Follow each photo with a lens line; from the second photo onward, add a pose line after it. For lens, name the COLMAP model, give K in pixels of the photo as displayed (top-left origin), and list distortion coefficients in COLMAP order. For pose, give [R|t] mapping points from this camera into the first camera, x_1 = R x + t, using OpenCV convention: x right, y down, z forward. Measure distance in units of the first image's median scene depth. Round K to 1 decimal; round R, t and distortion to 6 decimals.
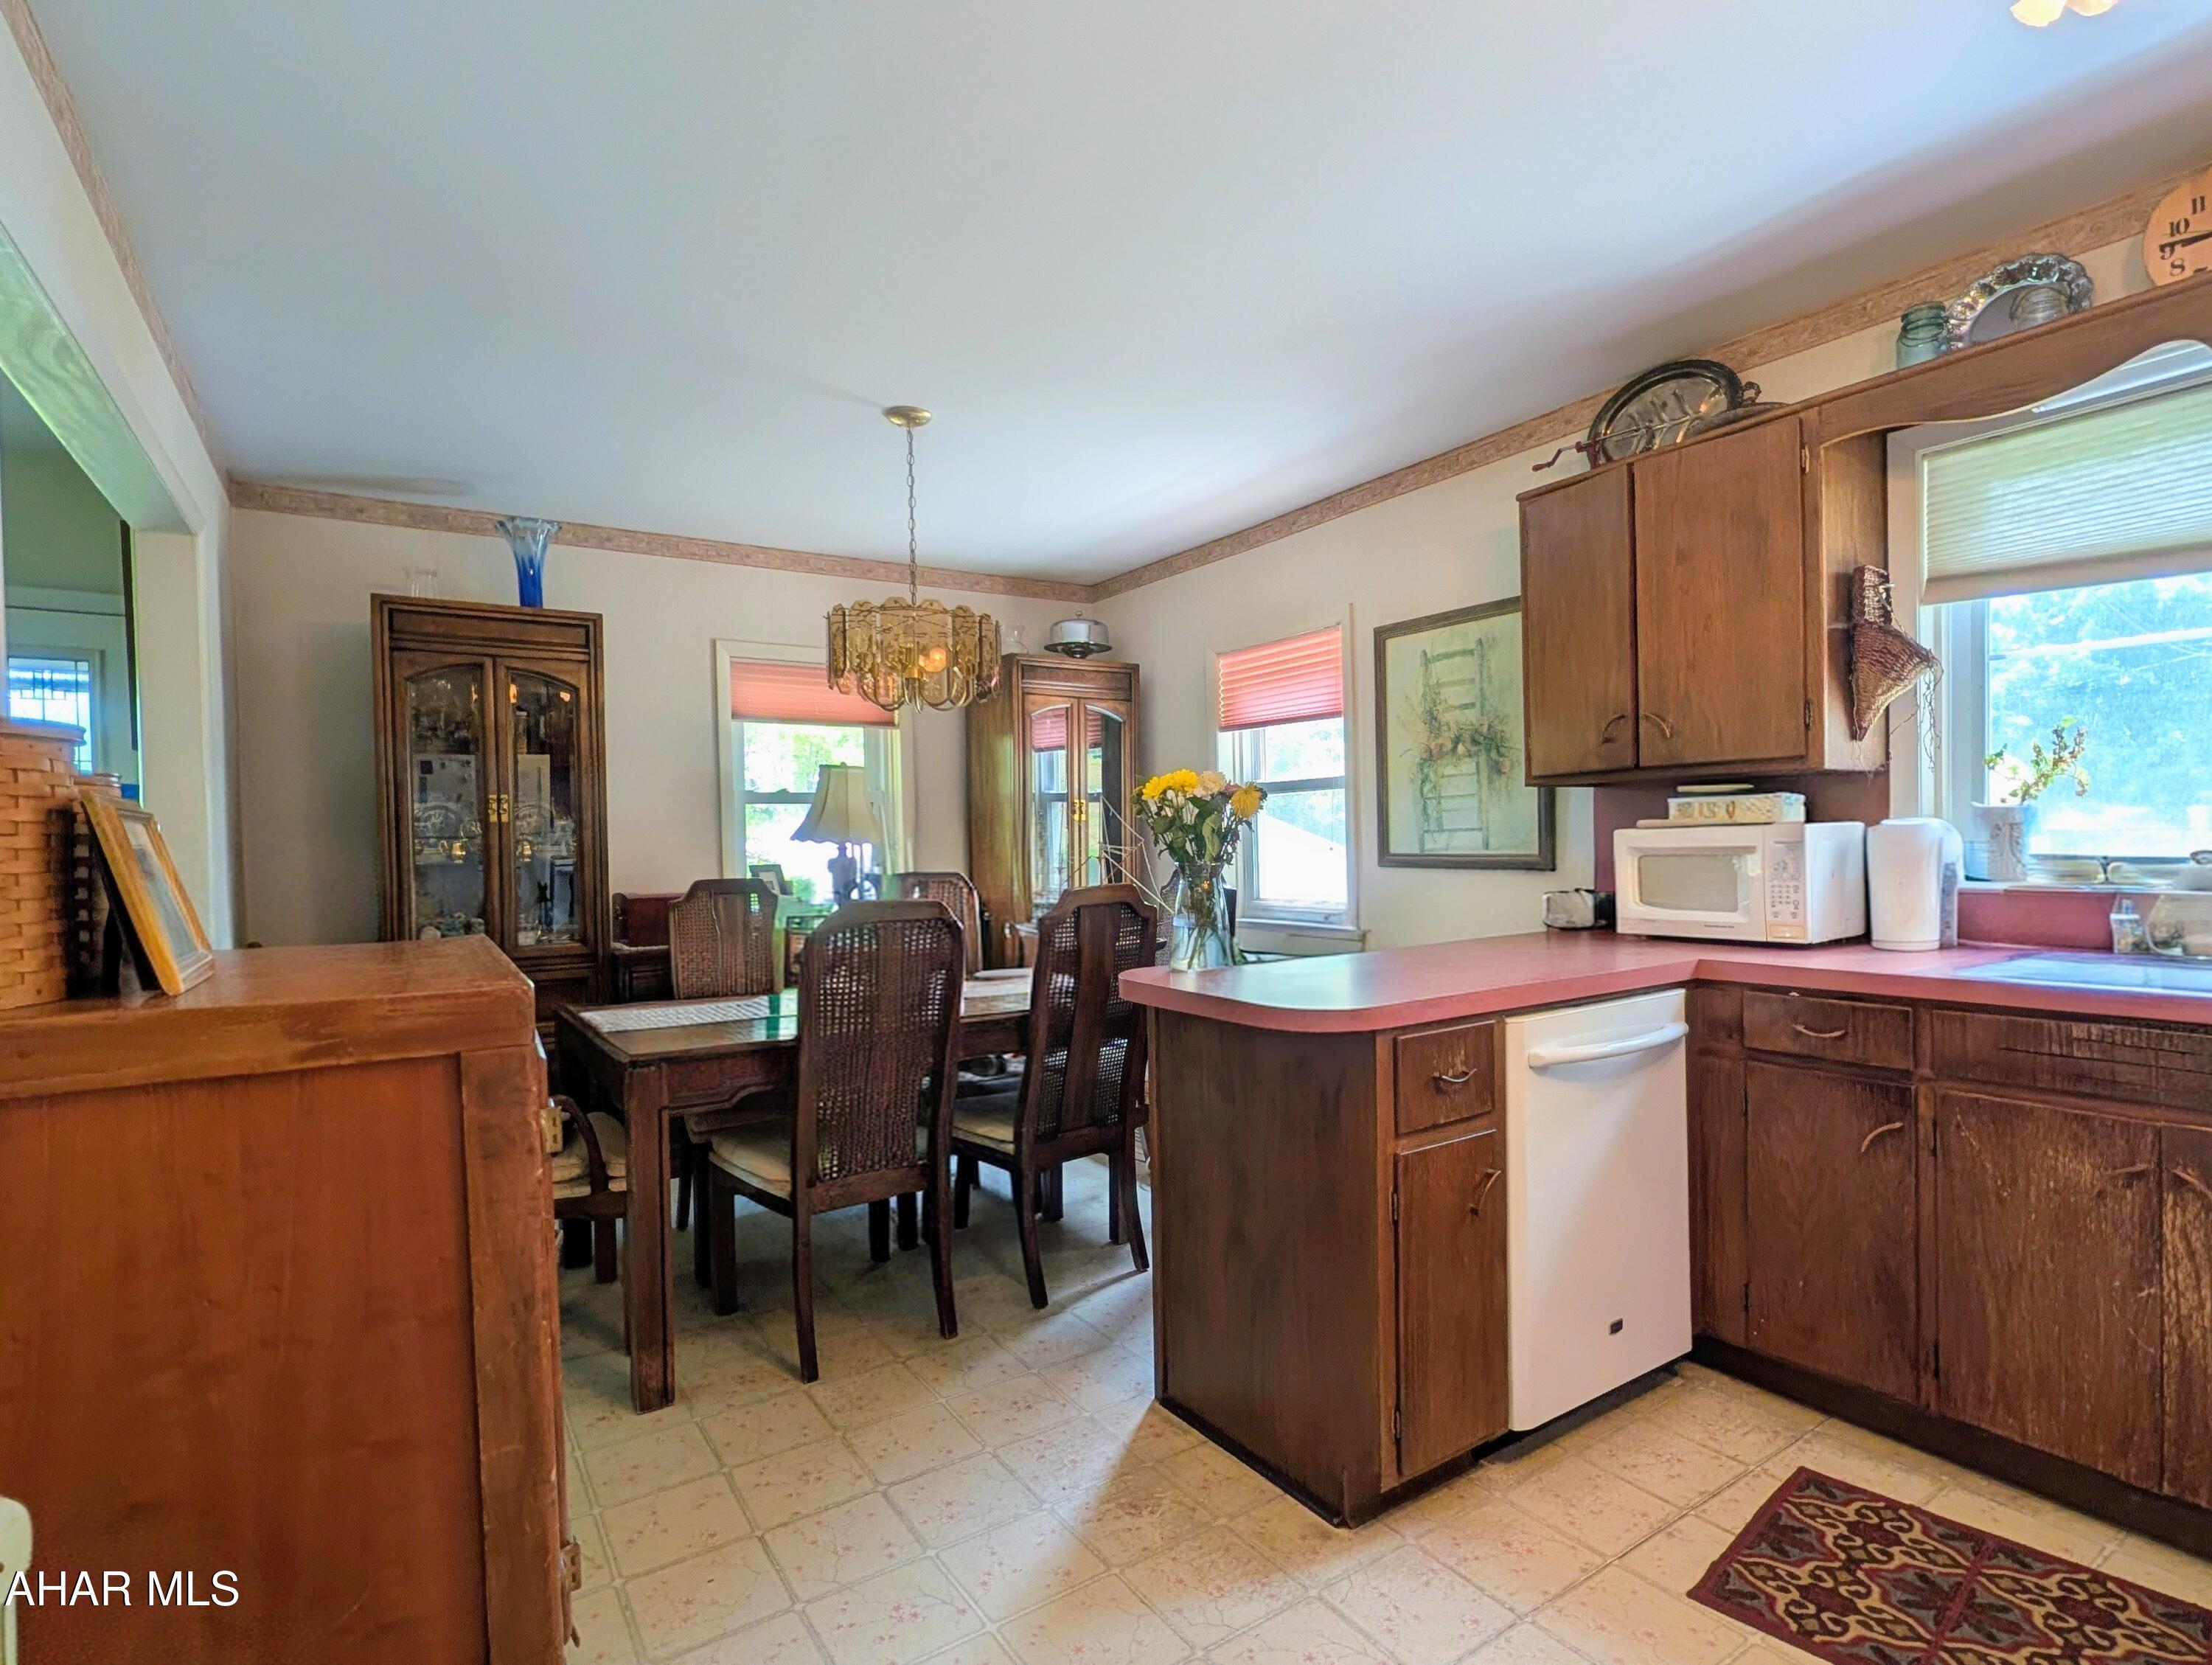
lens RADIAL K [[1092.3, 0, 1082.0], [0, 1092.3, 863.4], [0, 0, 1]] dist [0.002072, 0.000336]
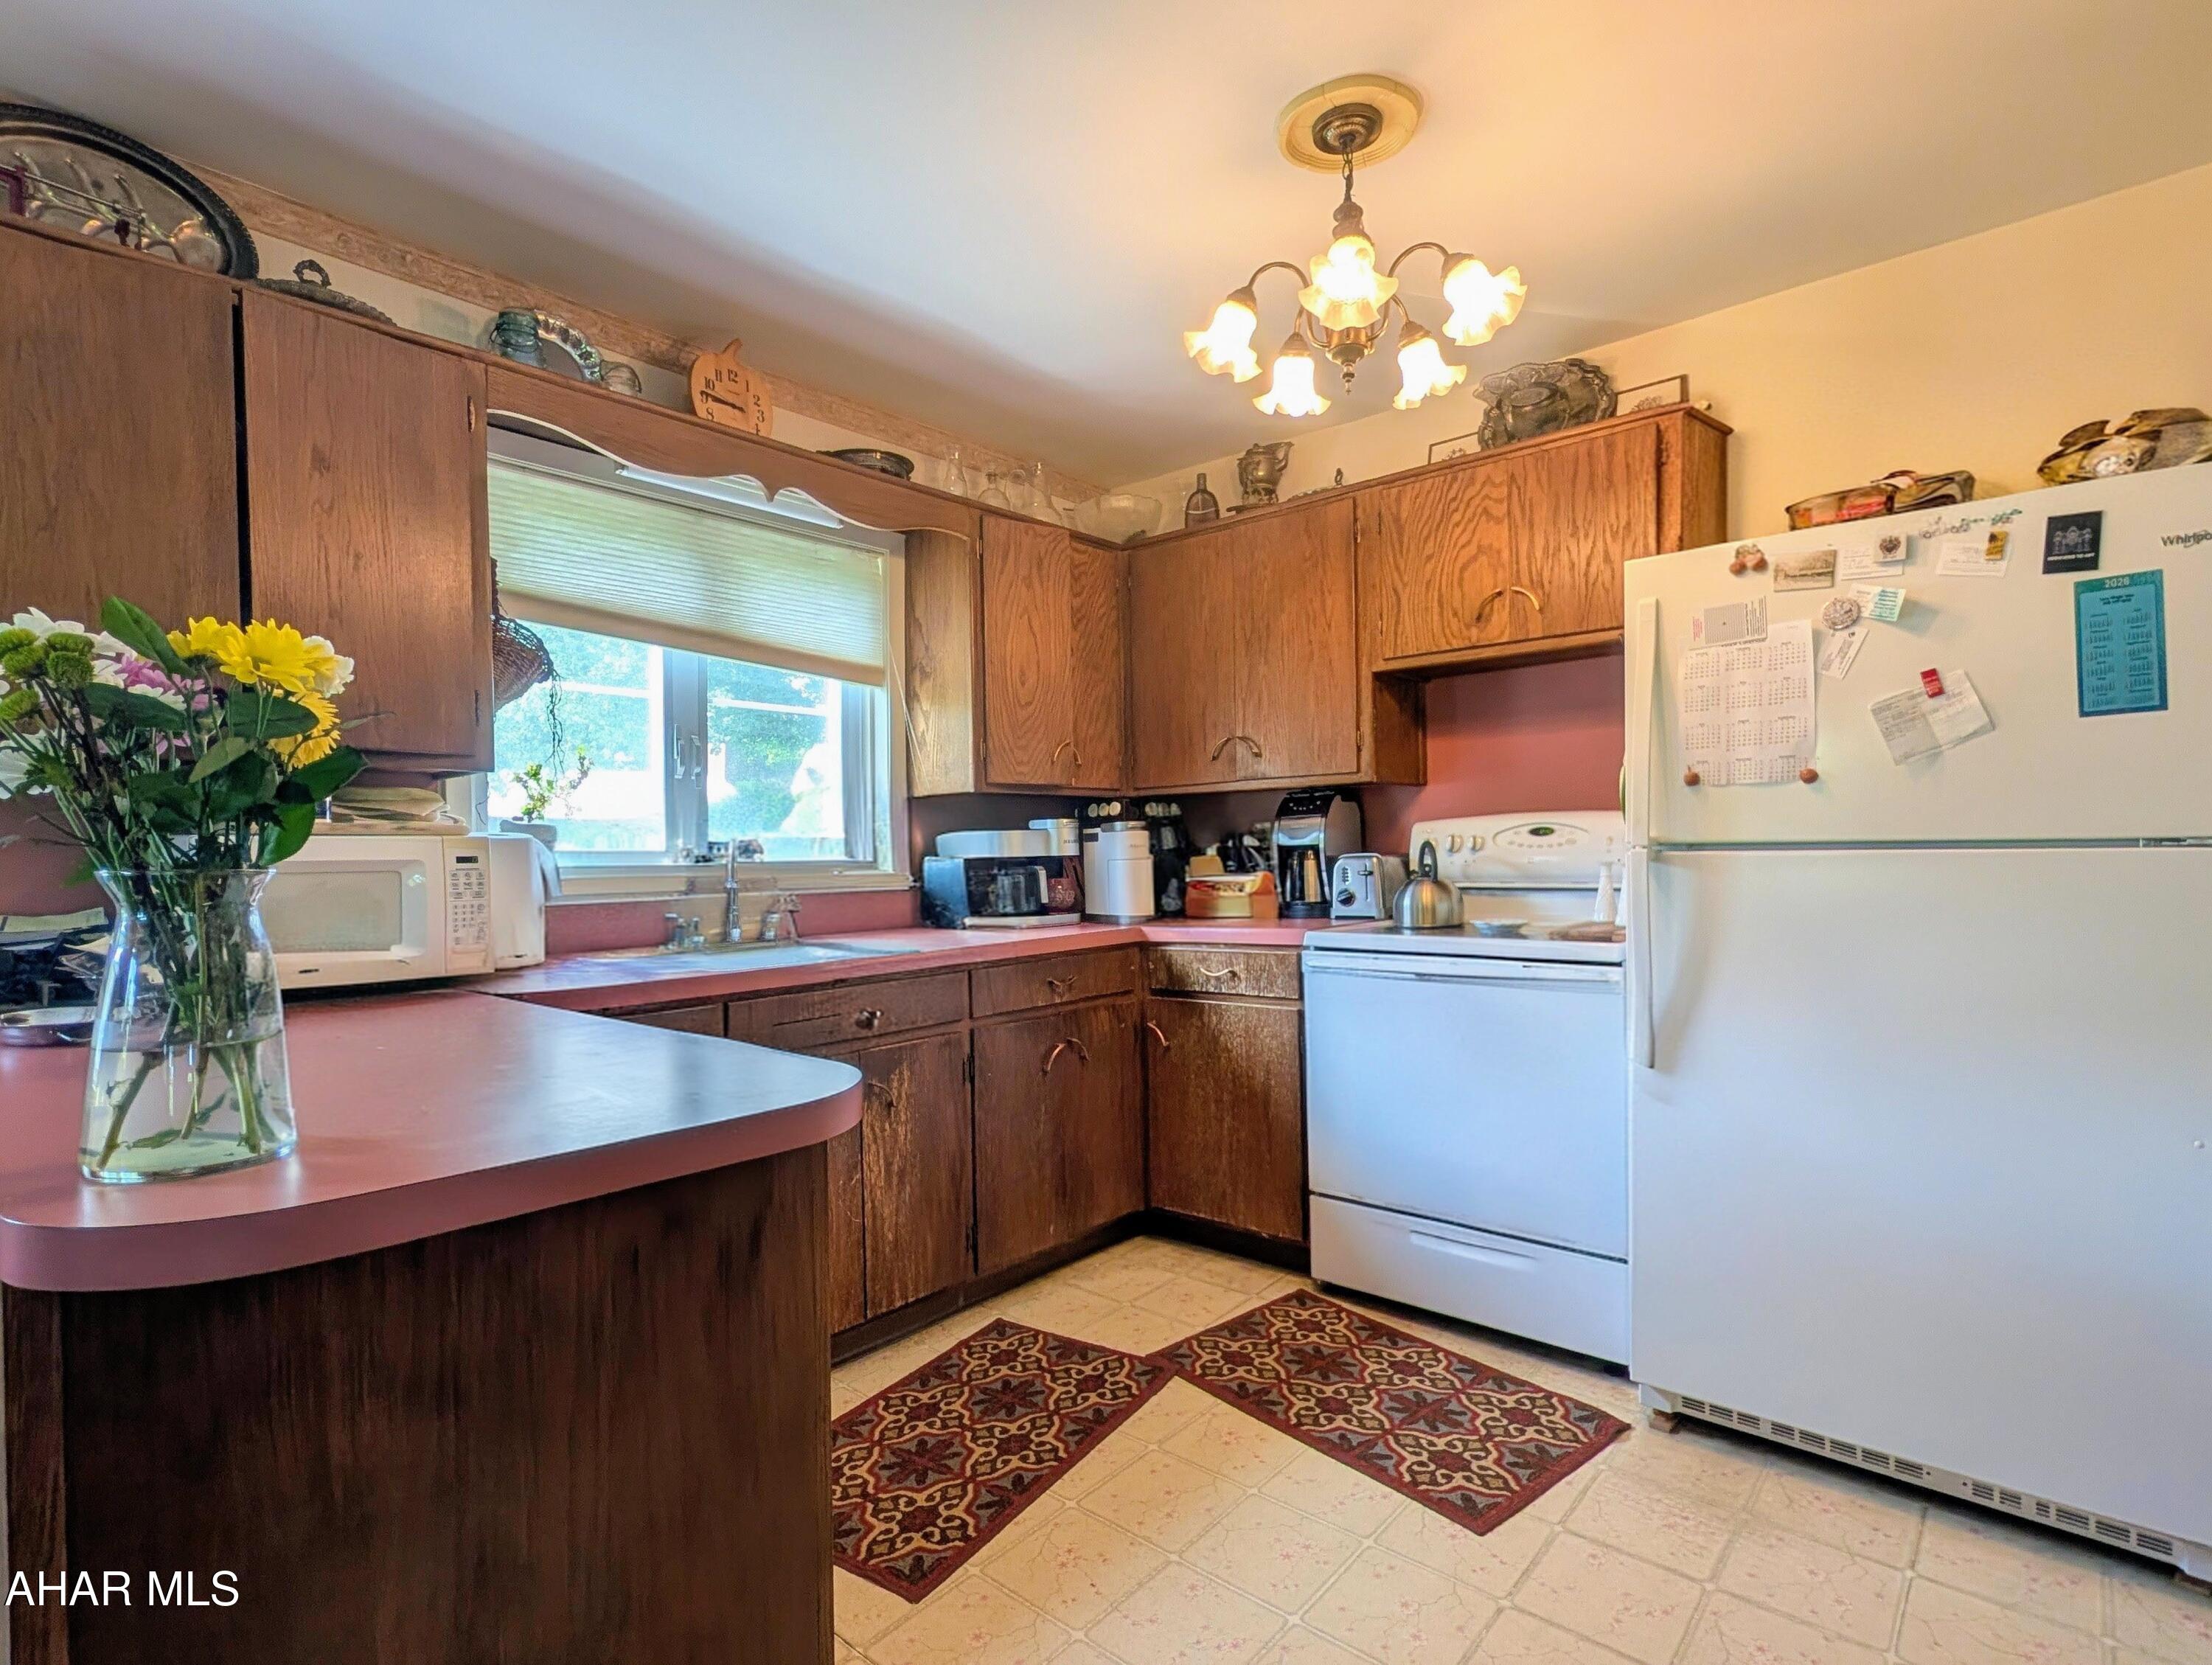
lens RADIAL K [[1092.3, 0, 1109.4], [0, 1092.3, 859.6], [0, 0, 1]] dist [0.002072, 0.000336]
pose [[-0.269747, 0.010737, 0.962871, -0.210089], [0.035376, 0.999373, -0.001234, 0.002407], [-0.962281, 0.033729, -0.269958, 0.509826]]
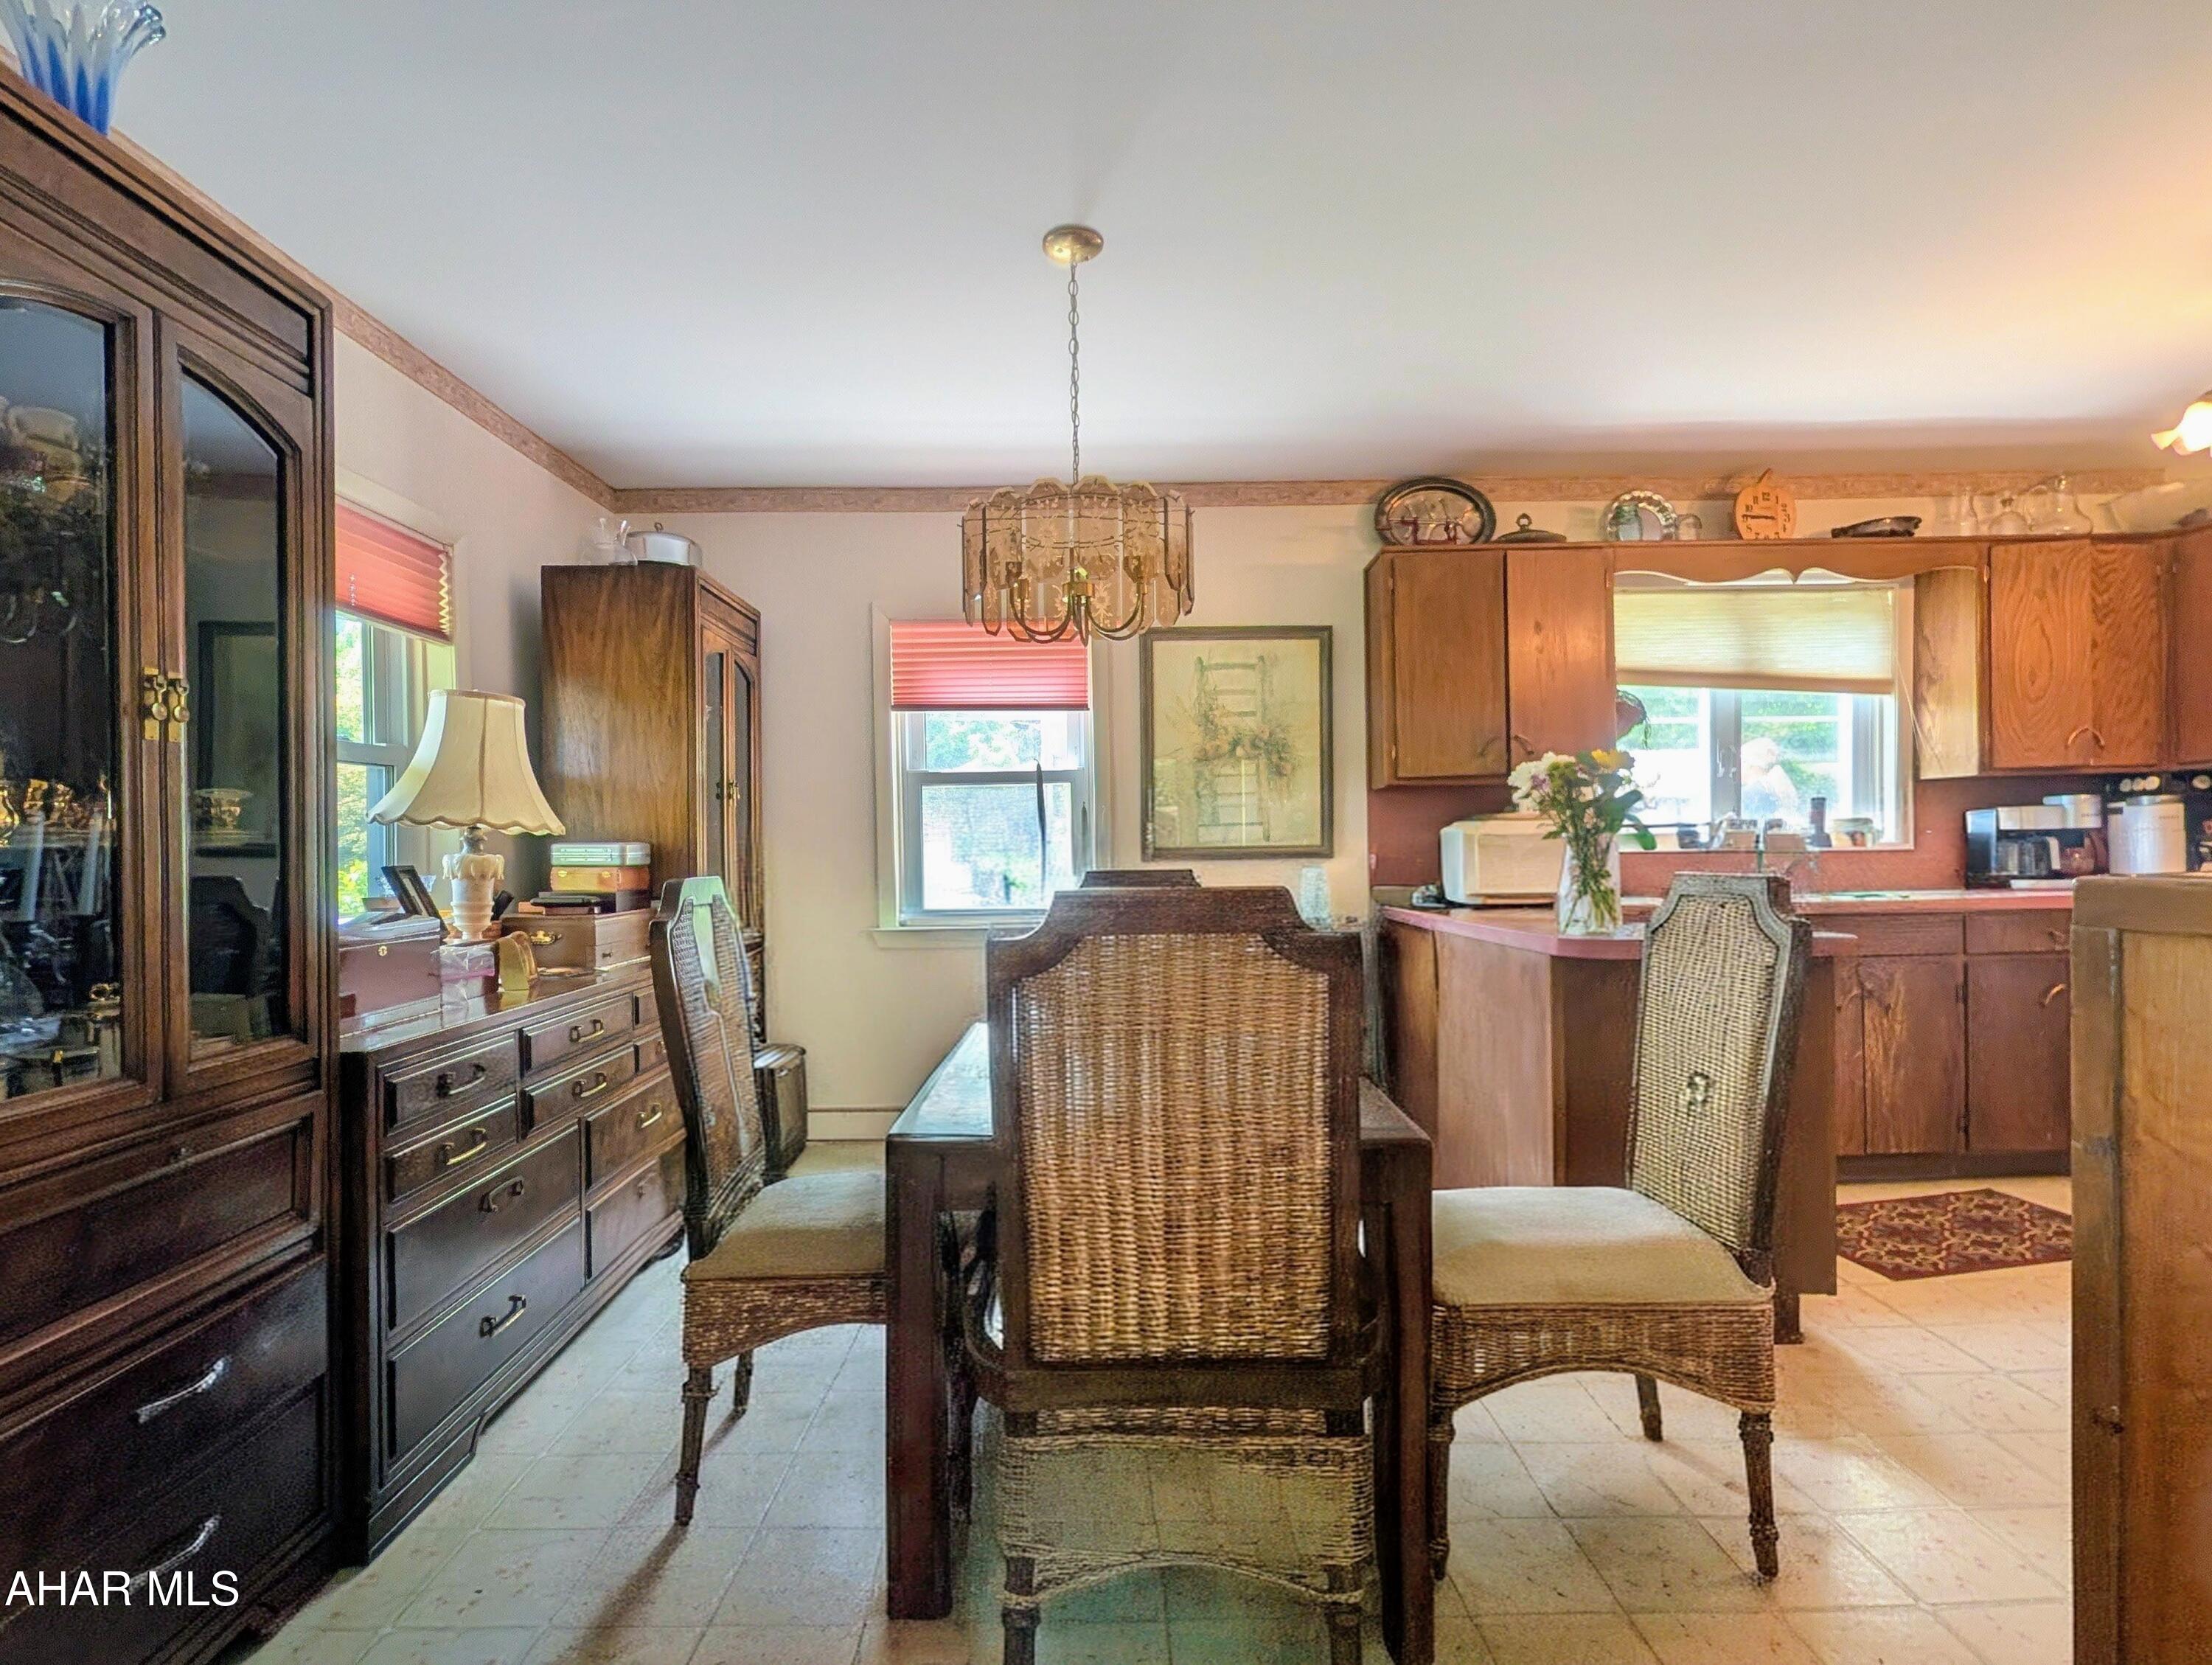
lens RADIAL K [[1092.3, 0, 1122.5], [0, 1092.3, 862.4], [0, 0, 1]] dist [0.002072, 0.000336]
pose [[0.531148, -0.009738, 0.847223, -0.674890], [0.025637, 0.999661, -0.004582, 0.010860], [-0.846891, 0.024154, 0.531218, 0.518337]]
